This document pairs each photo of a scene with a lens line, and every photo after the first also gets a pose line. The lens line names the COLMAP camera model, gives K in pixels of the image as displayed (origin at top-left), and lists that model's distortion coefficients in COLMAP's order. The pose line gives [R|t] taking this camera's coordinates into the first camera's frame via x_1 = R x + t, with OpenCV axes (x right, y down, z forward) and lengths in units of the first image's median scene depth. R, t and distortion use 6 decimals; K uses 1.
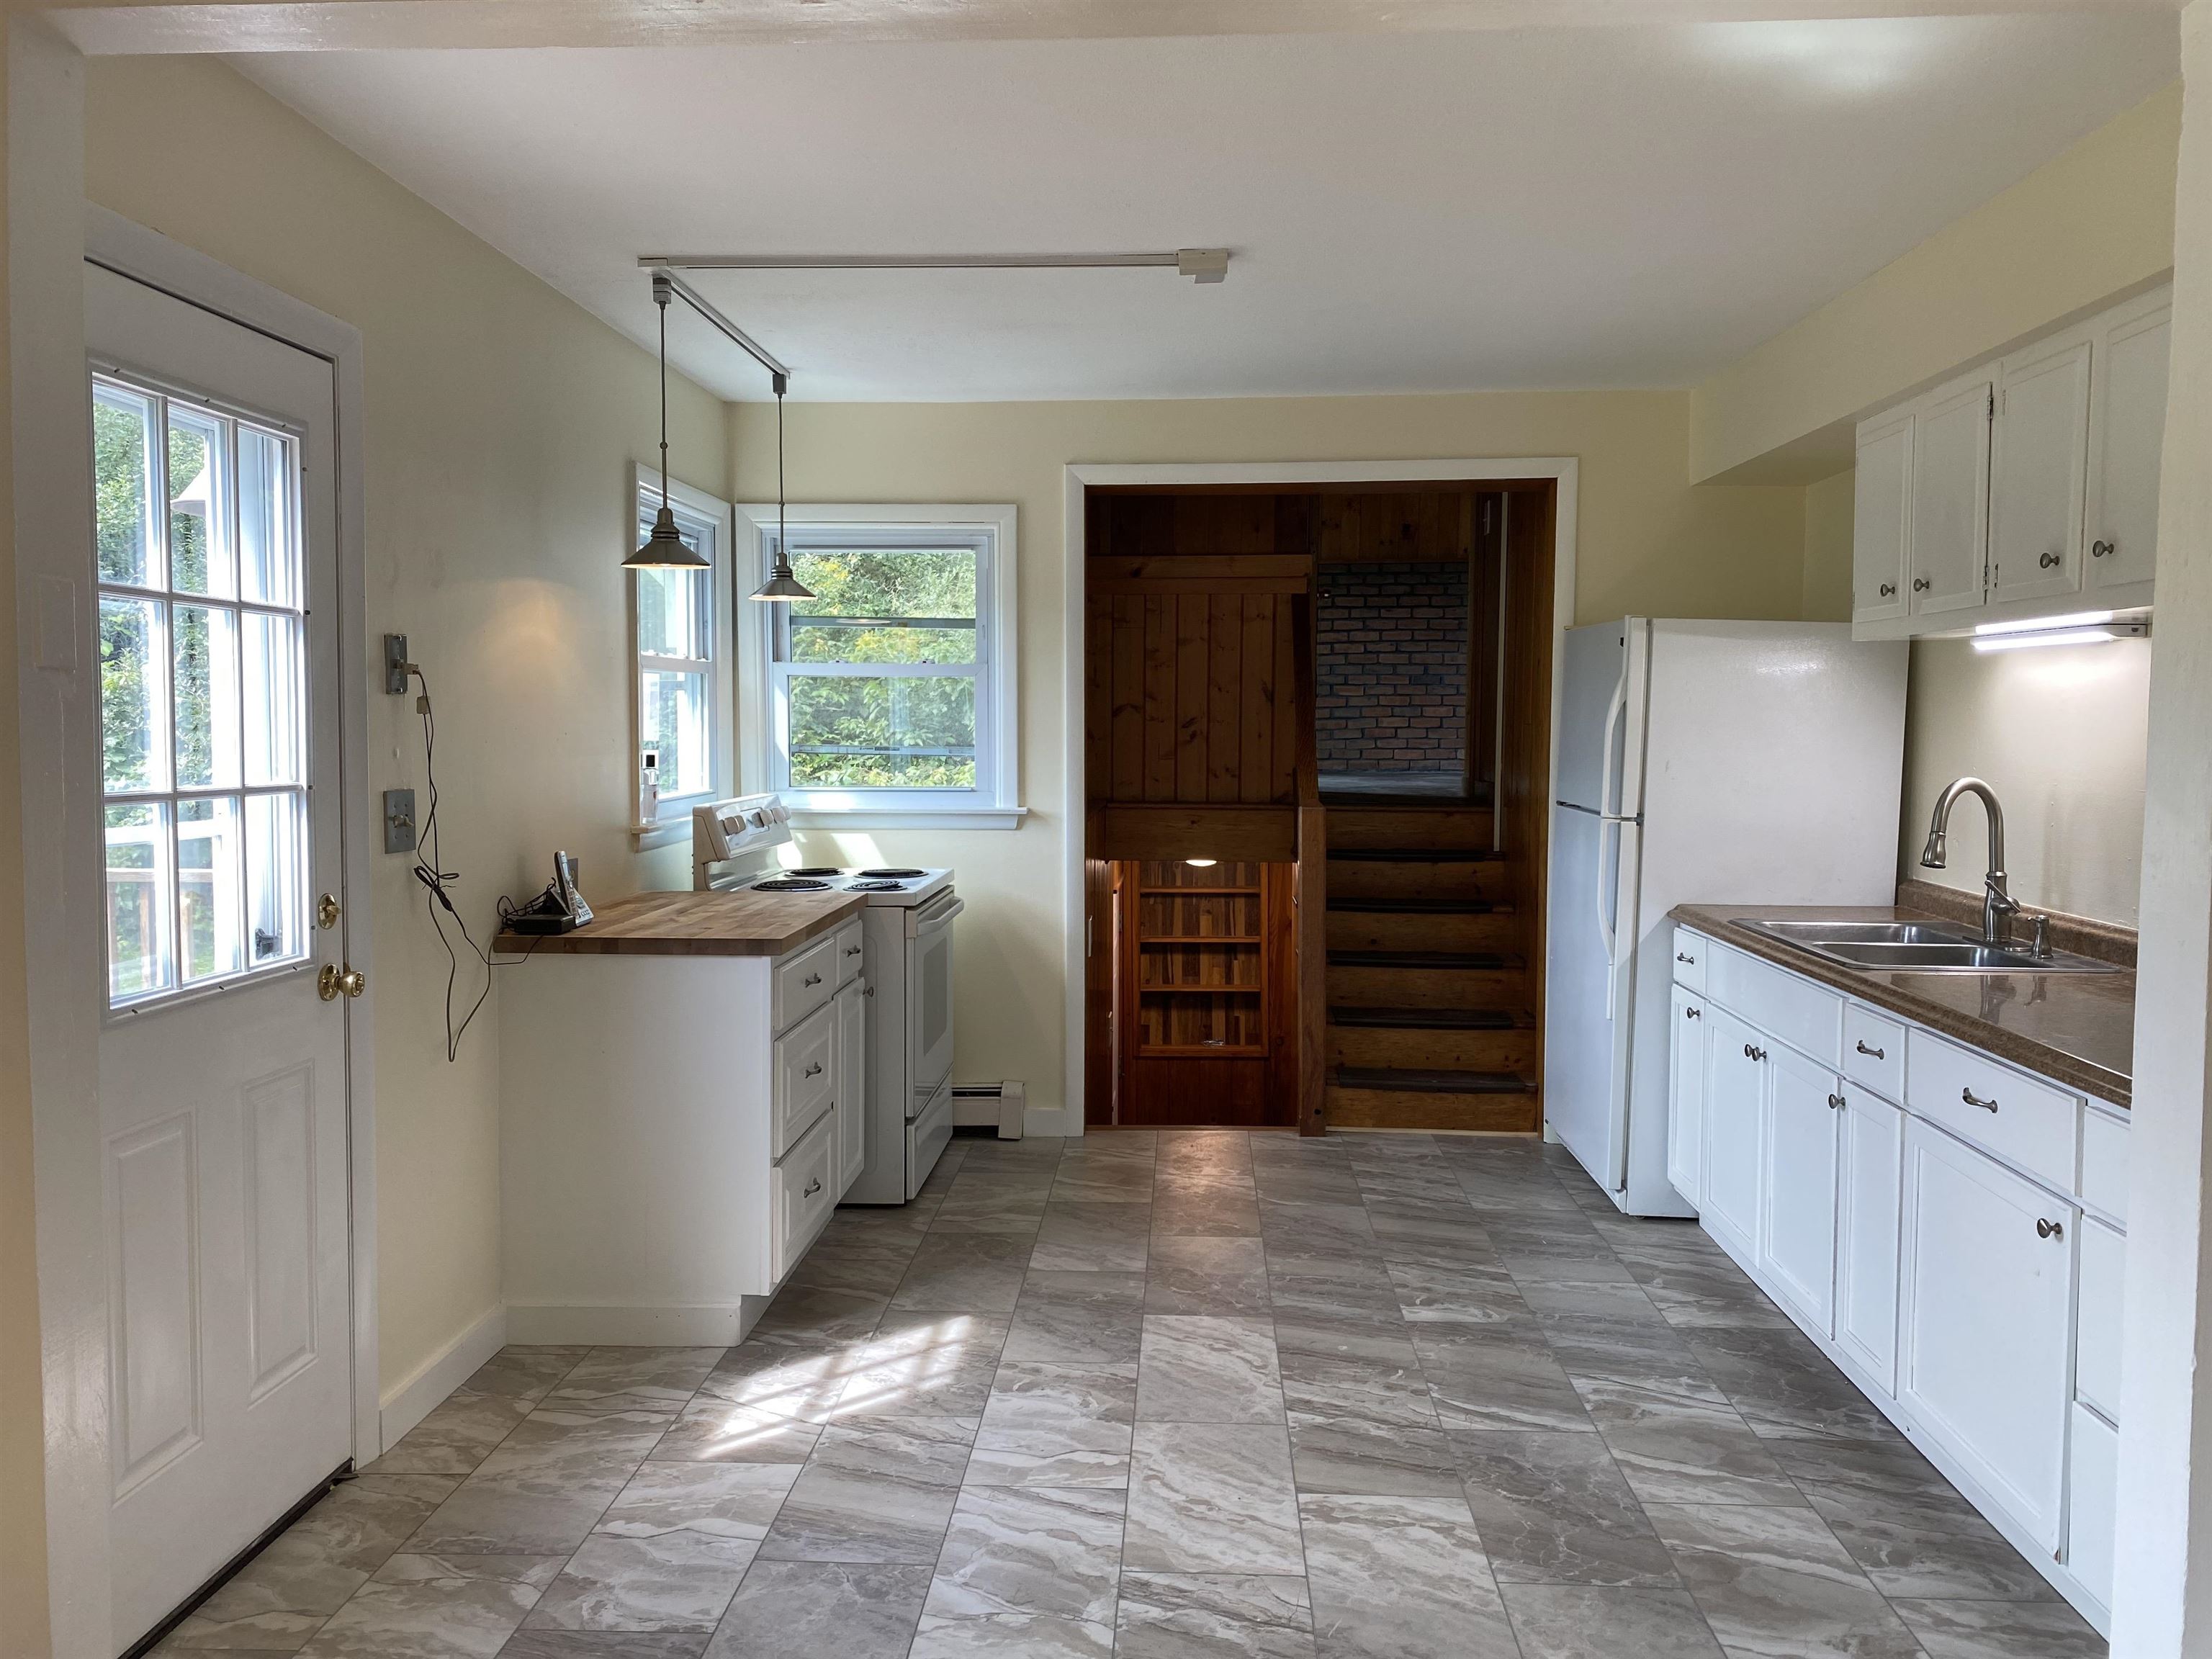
lens RADIAL K [[1709.7, 0, 1117.3], [0, 1709.7, 821.5], [0, 0, 1]] dist [0.024227, -0.009698]
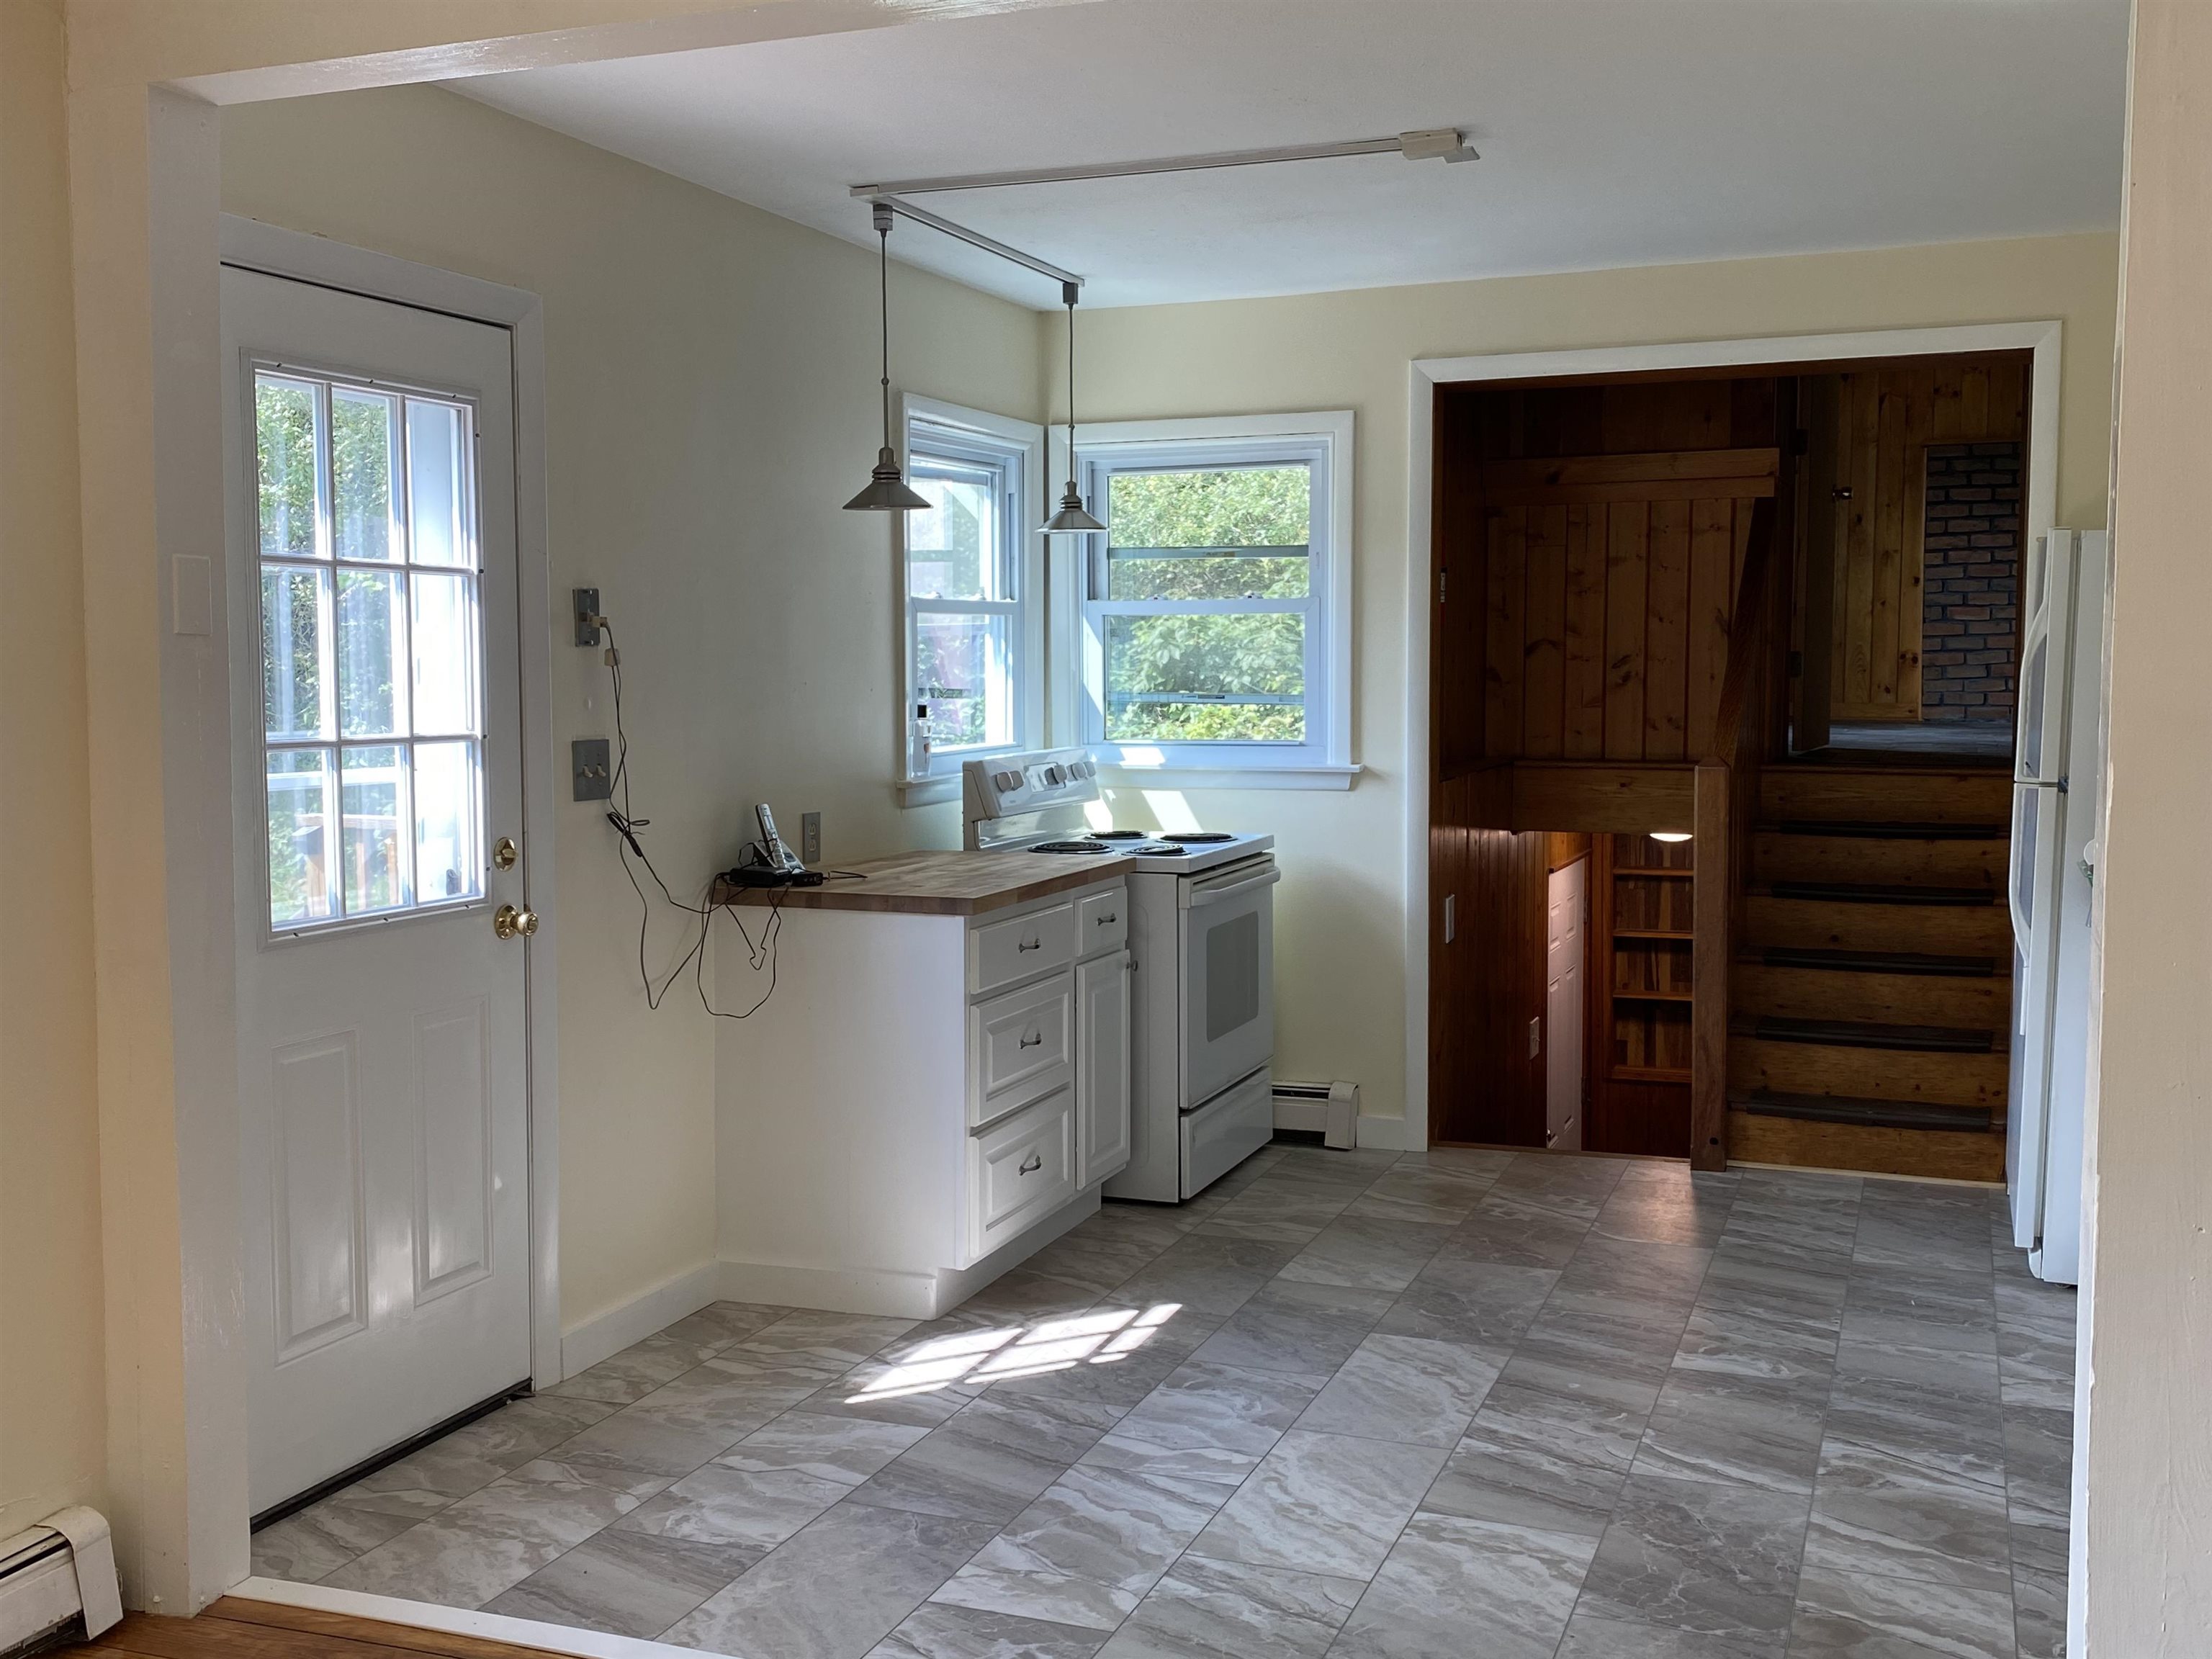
lens RADIAL K [[2194.0, 0, 1106.0], [0, 2194.0, 829.5], [0, 0, 1]] dist [0.143419, -0.353009]
pose [[0.949623, 0.016616, -0.312954, 0.256189], [-0.010394, 0.999714, 0.021541, 0.002982], [0.313222, -0.017203, 0.949524, -0.140587]]
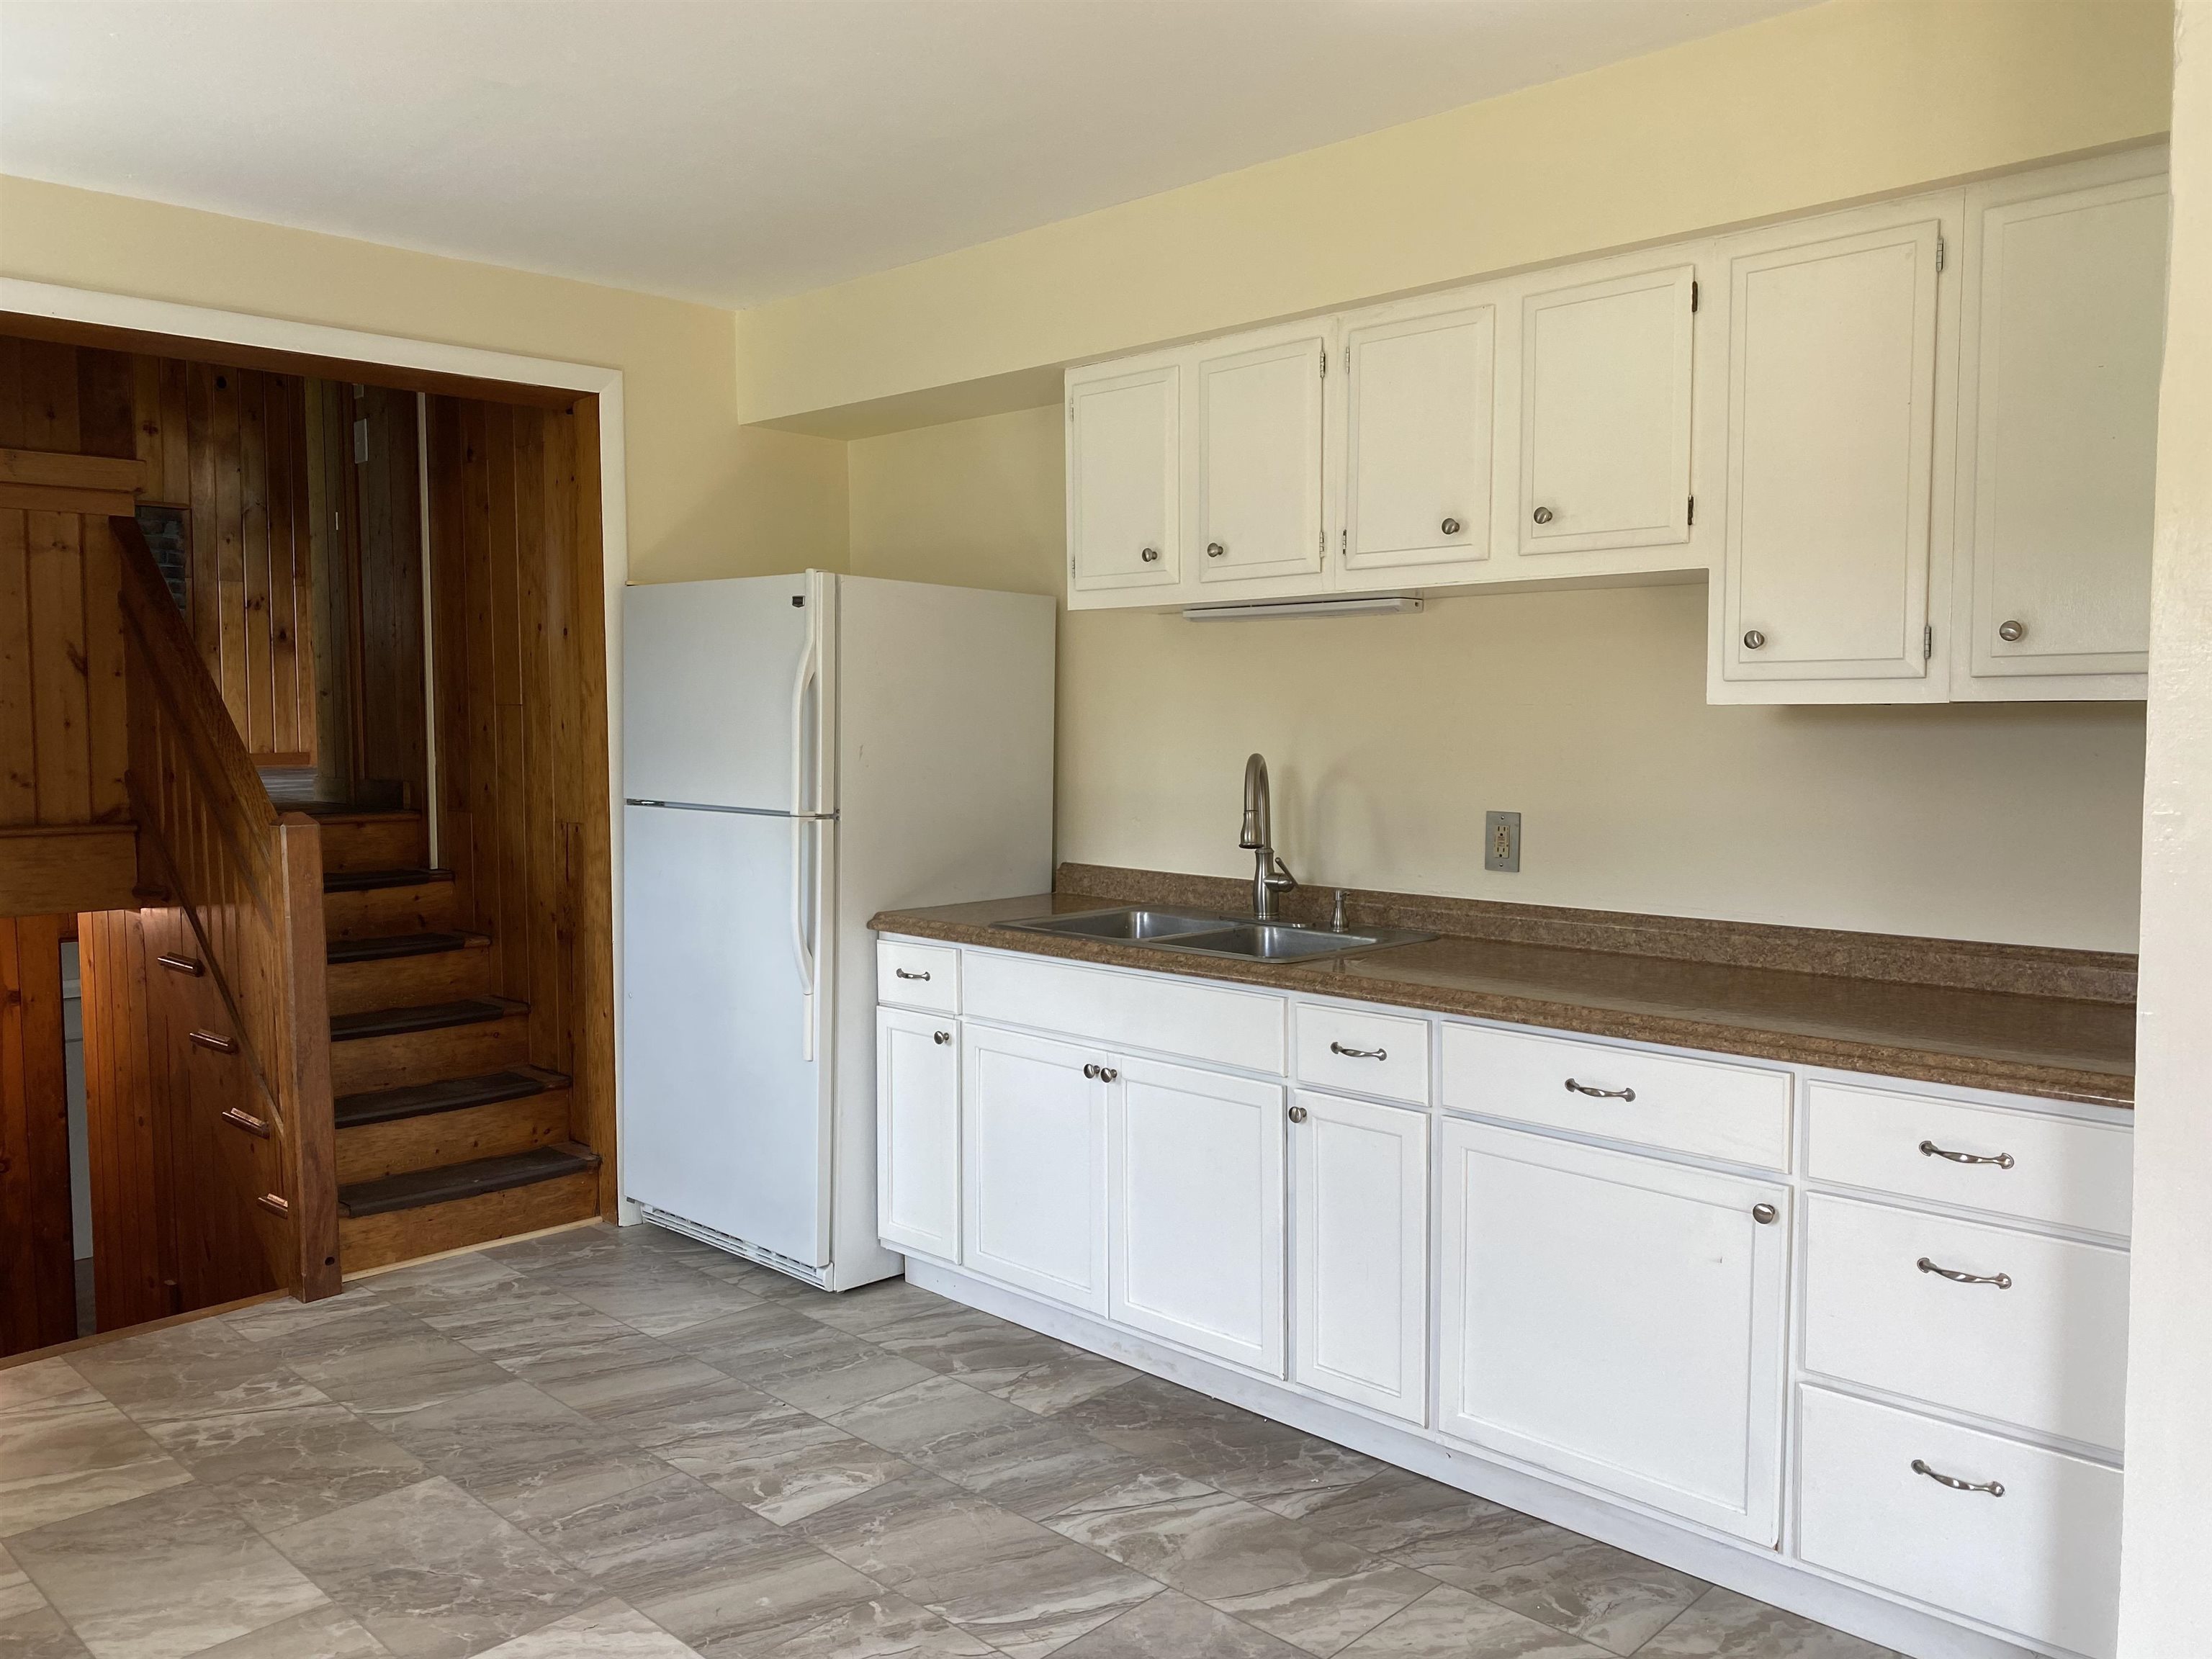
lens RADIAL K [[1709.7, 0, 1117.3], [0, 1709.7, 821.5], [0, 0, 1]] dist [0.024227, -0.009698]
pose [[0.660858, -0.055650, 0.748445, -0.275238], [0.051506, 0.998259, 0.028745, -0.018342], [-0.748741, 0.019553, 0.662574, 0.433440]]
